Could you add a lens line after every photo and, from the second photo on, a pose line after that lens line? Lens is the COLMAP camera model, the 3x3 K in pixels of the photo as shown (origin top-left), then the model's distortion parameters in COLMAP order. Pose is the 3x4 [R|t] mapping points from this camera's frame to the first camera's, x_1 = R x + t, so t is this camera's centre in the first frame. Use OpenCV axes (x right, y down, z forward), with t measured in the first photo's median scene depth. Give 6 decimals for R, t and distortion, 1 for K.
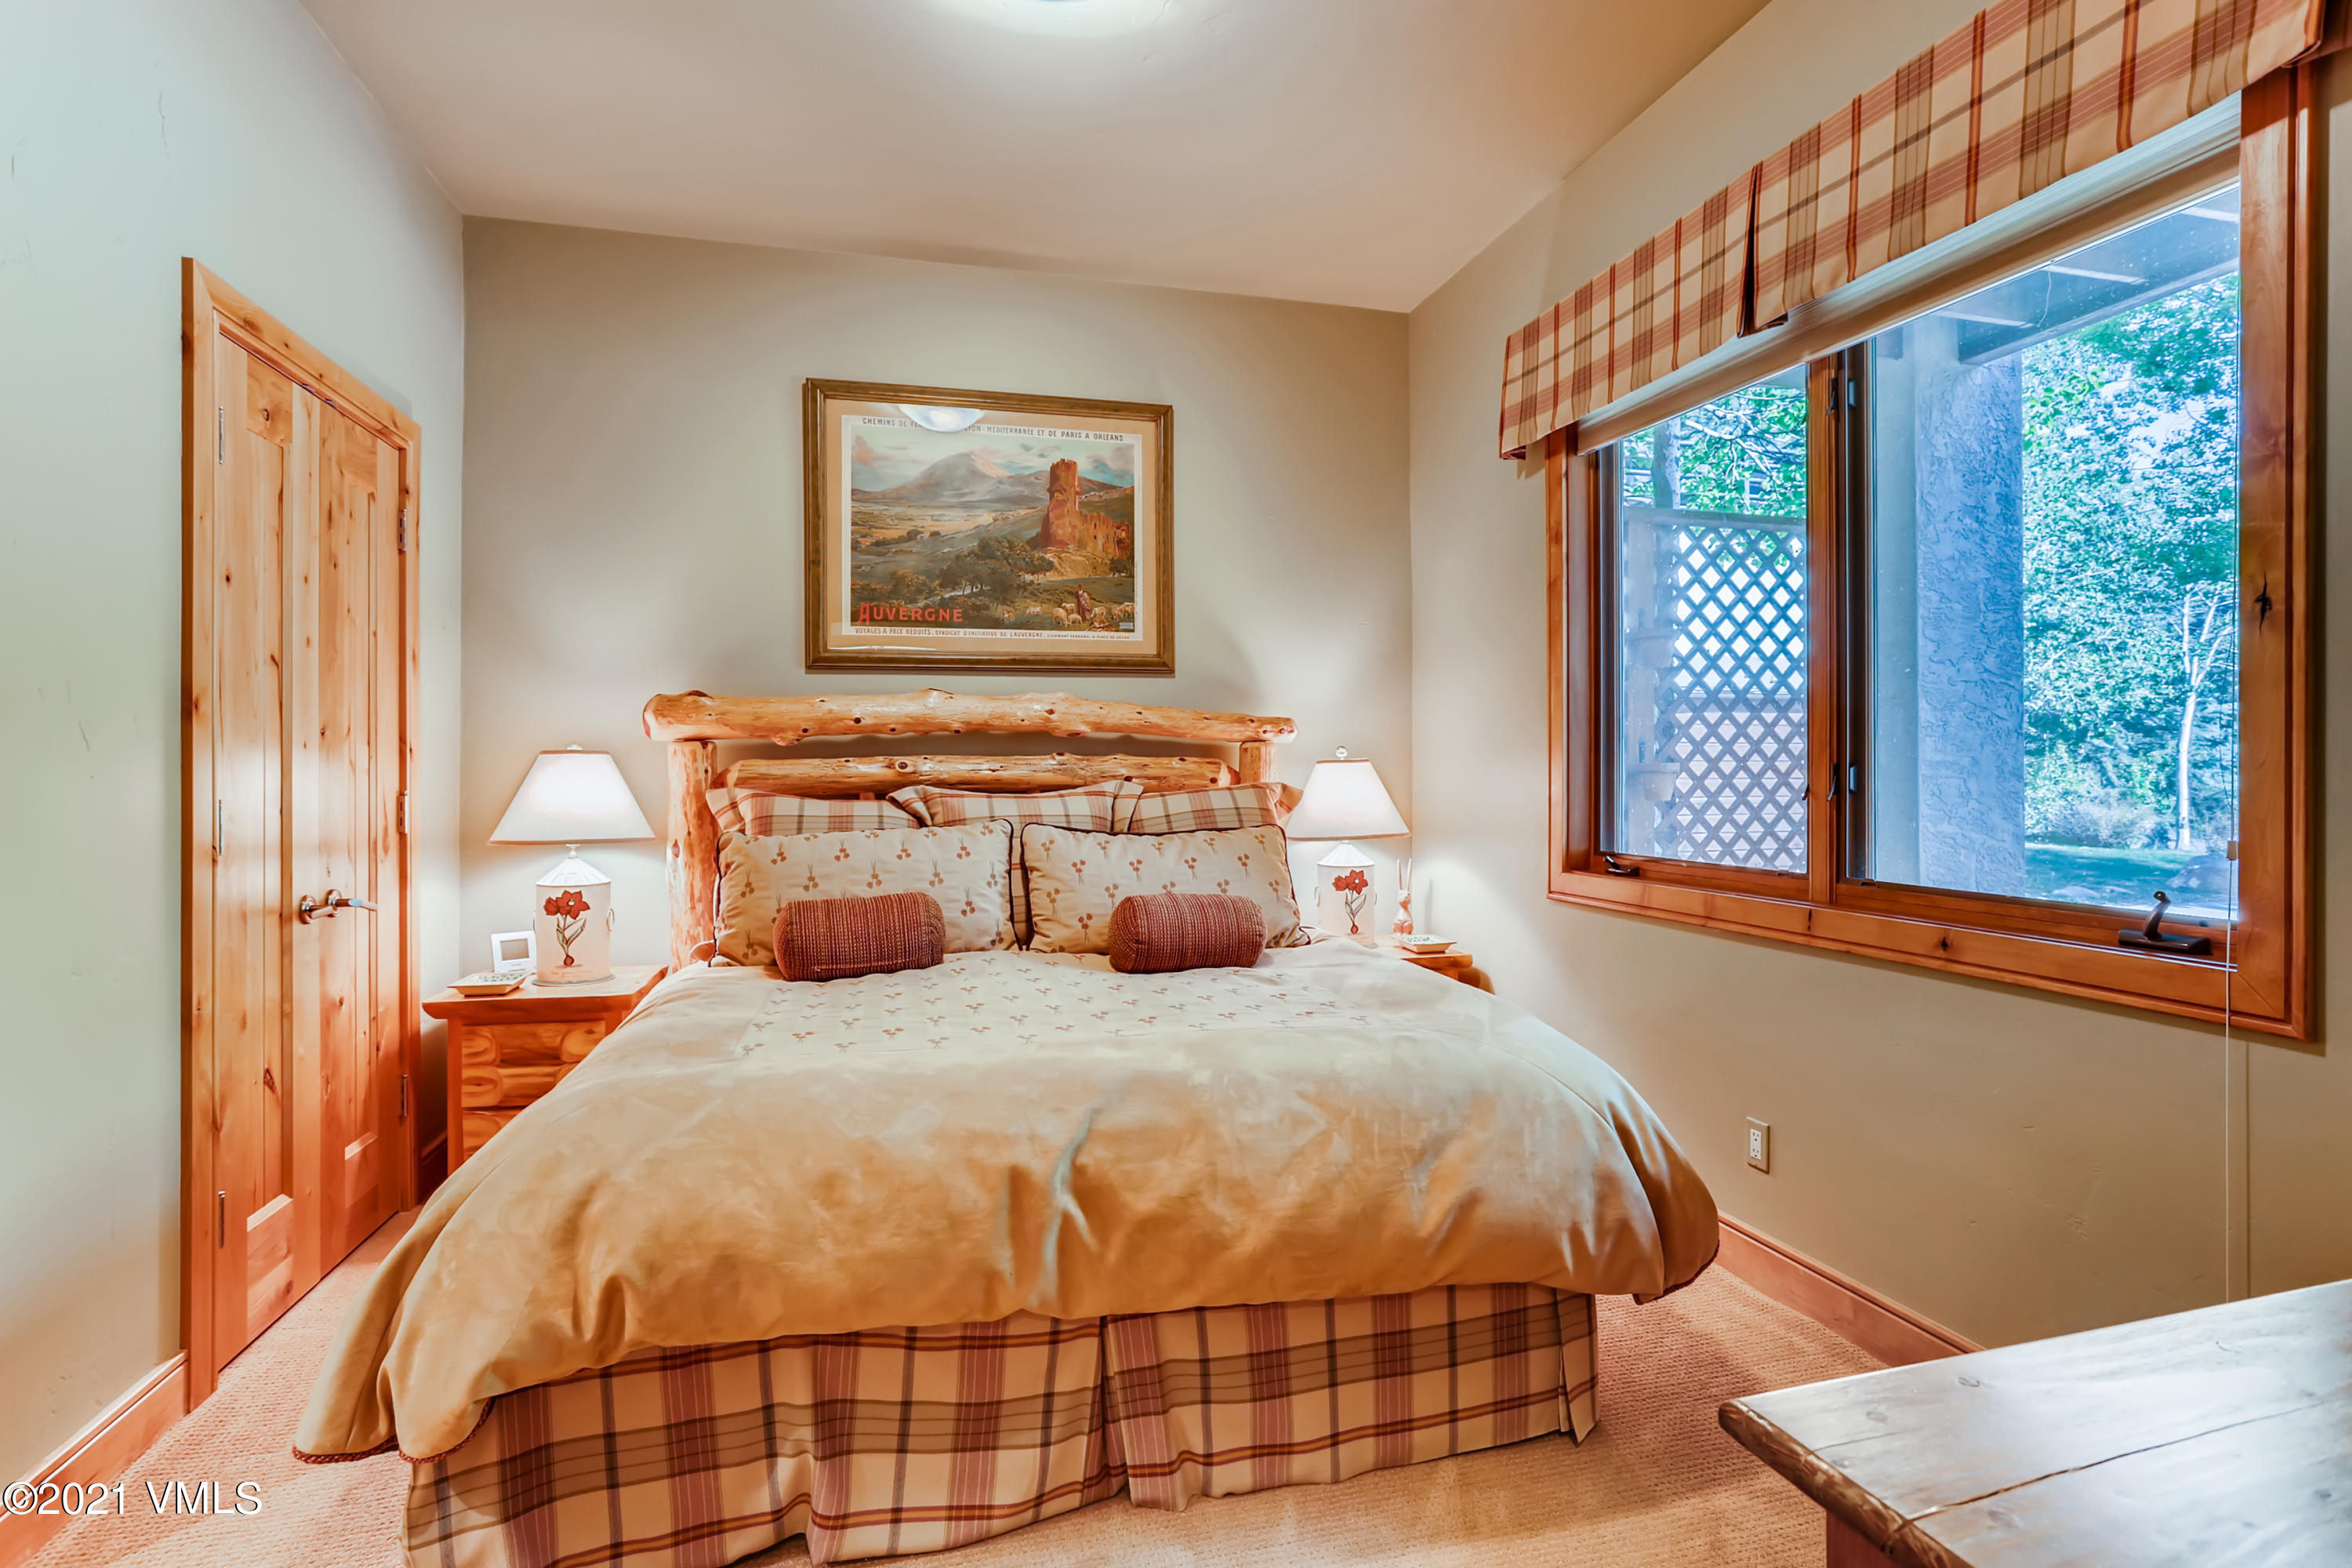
lens RADIAL K [[1140.3, 0, 1160.1], [0, 1140.3, 772.4], [0, 0, 1]] dist [-0.024499, 0.012628]
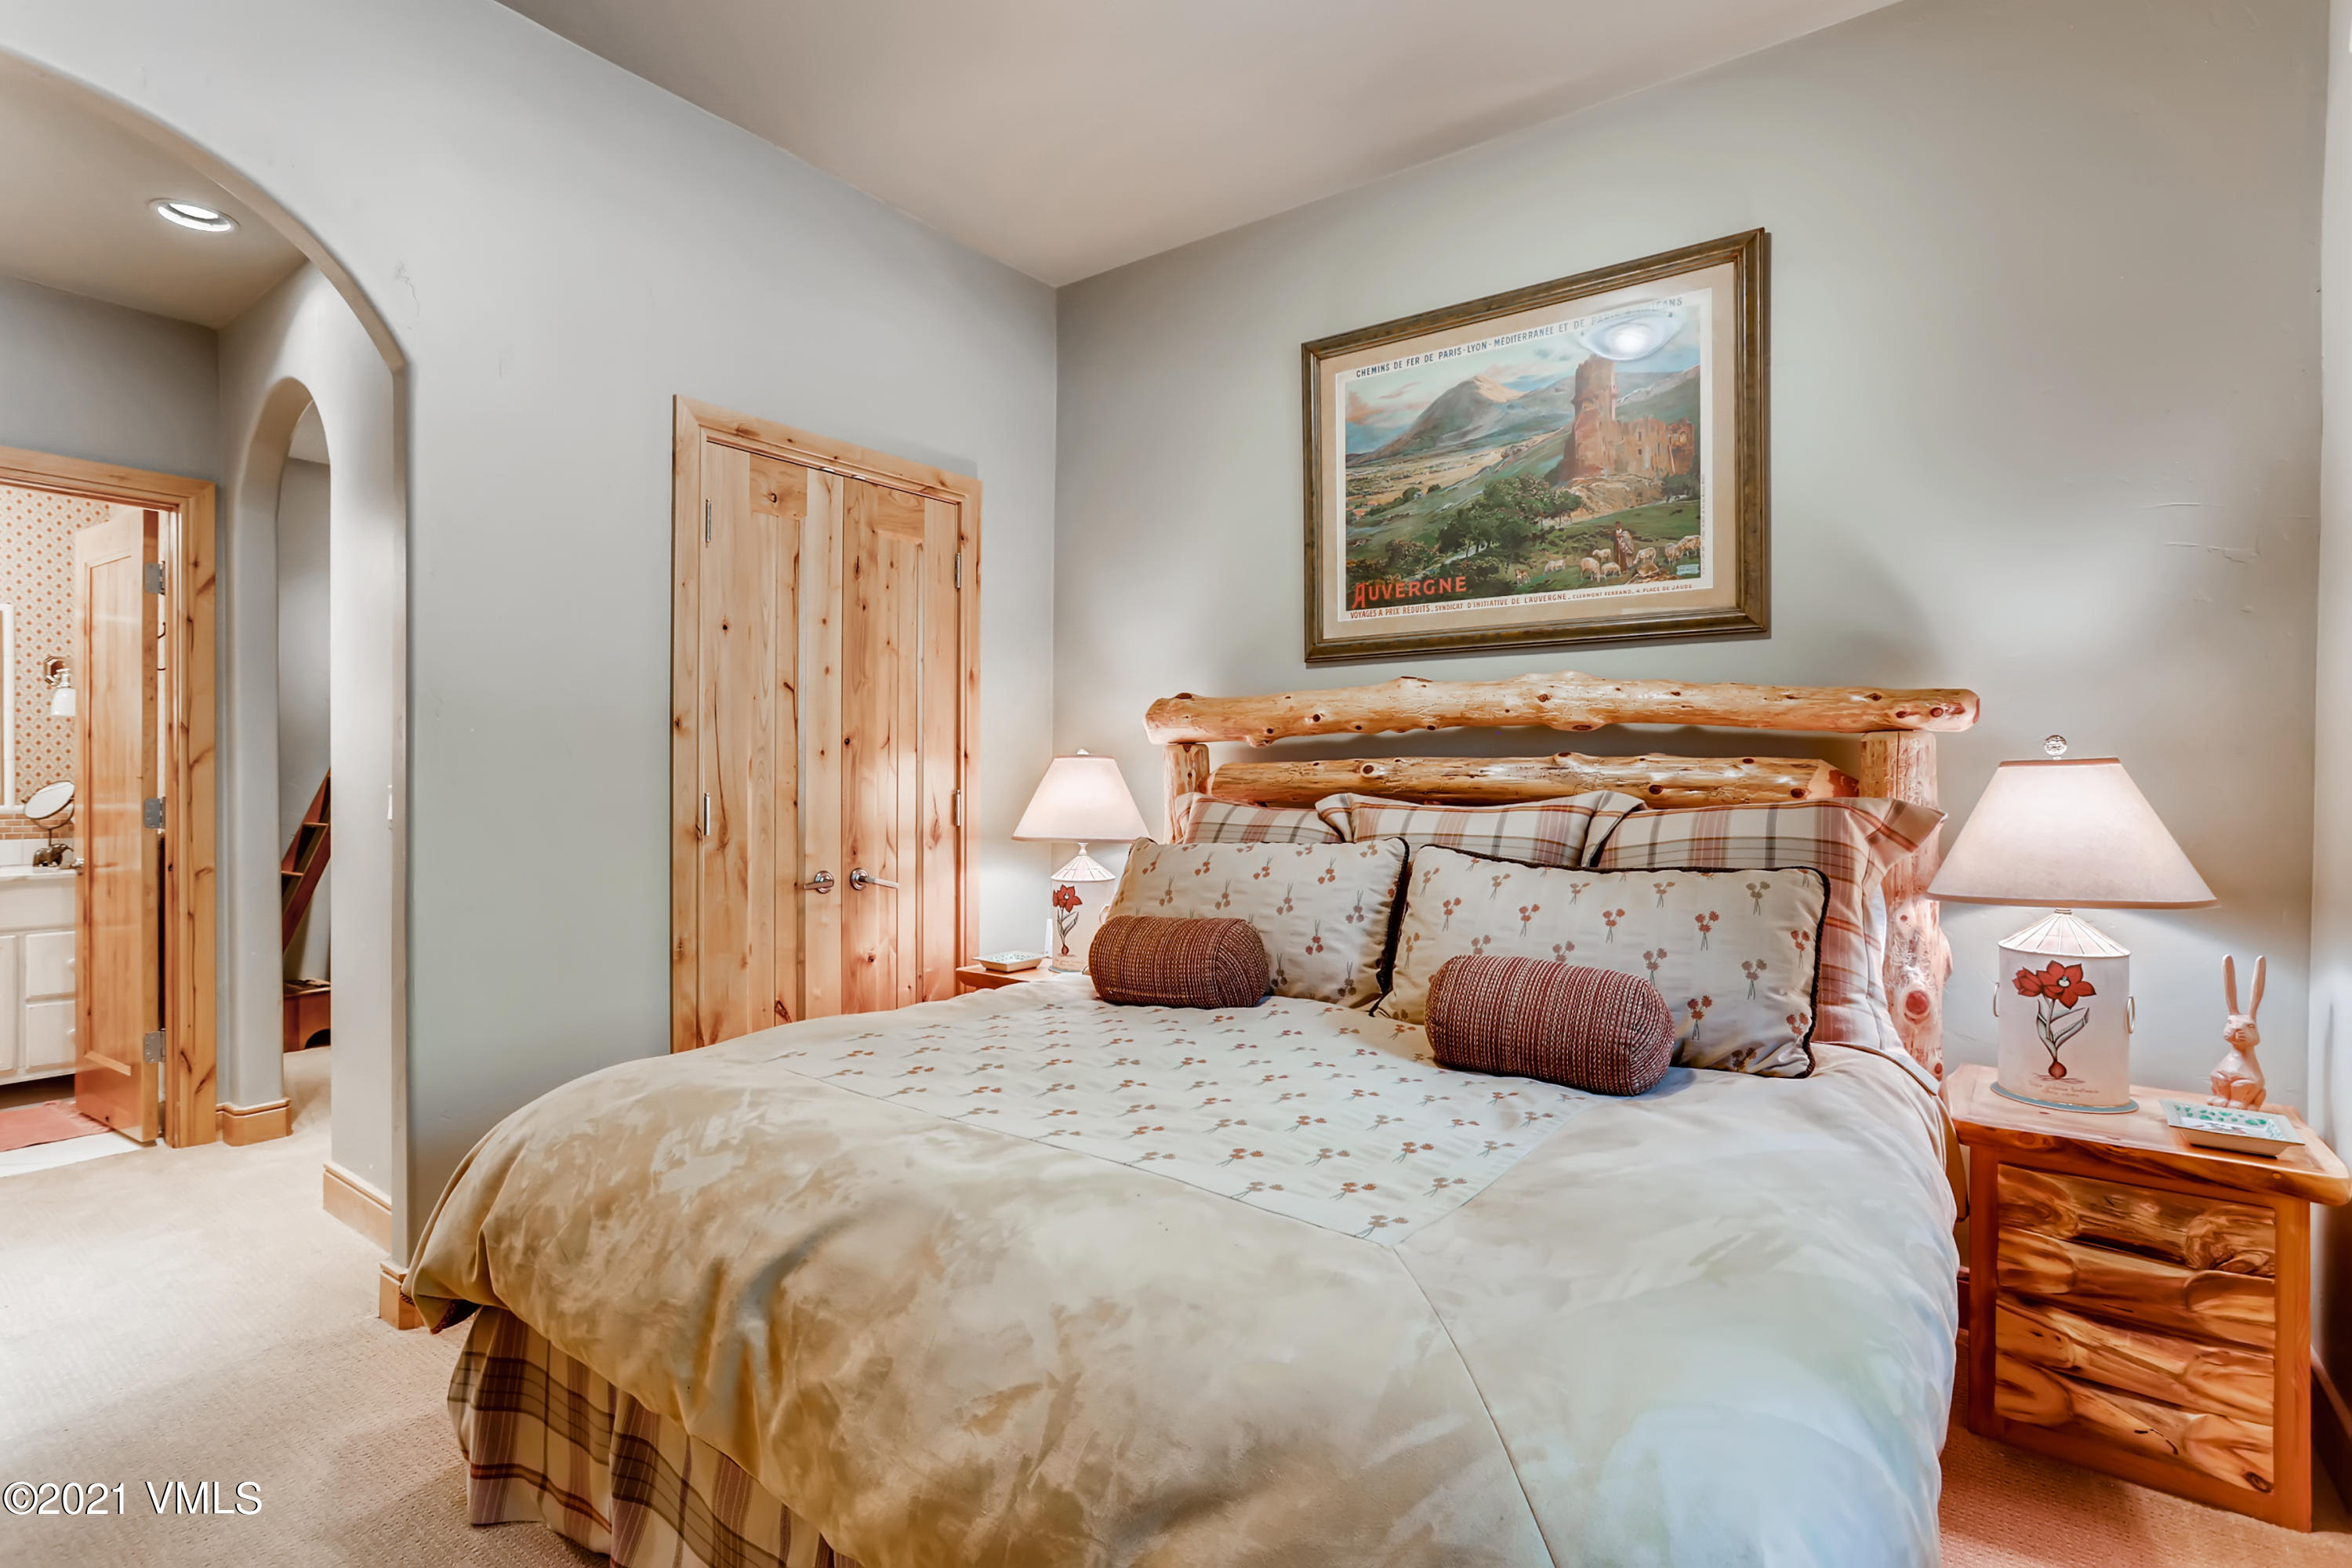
lens RADIAL K [[1140.3, 0, 1169.6], [0, 1140.3, 781.8], [0, 0, 1]] dist [-0.024499, 0.012628]
pose [[0.634756, 0.010416, -0.772643, 0.321925], [-0.006491, 0.999946, 0.008147, -0.002620], [0.772685, -0.000156, 0.634789, 0.331830]]
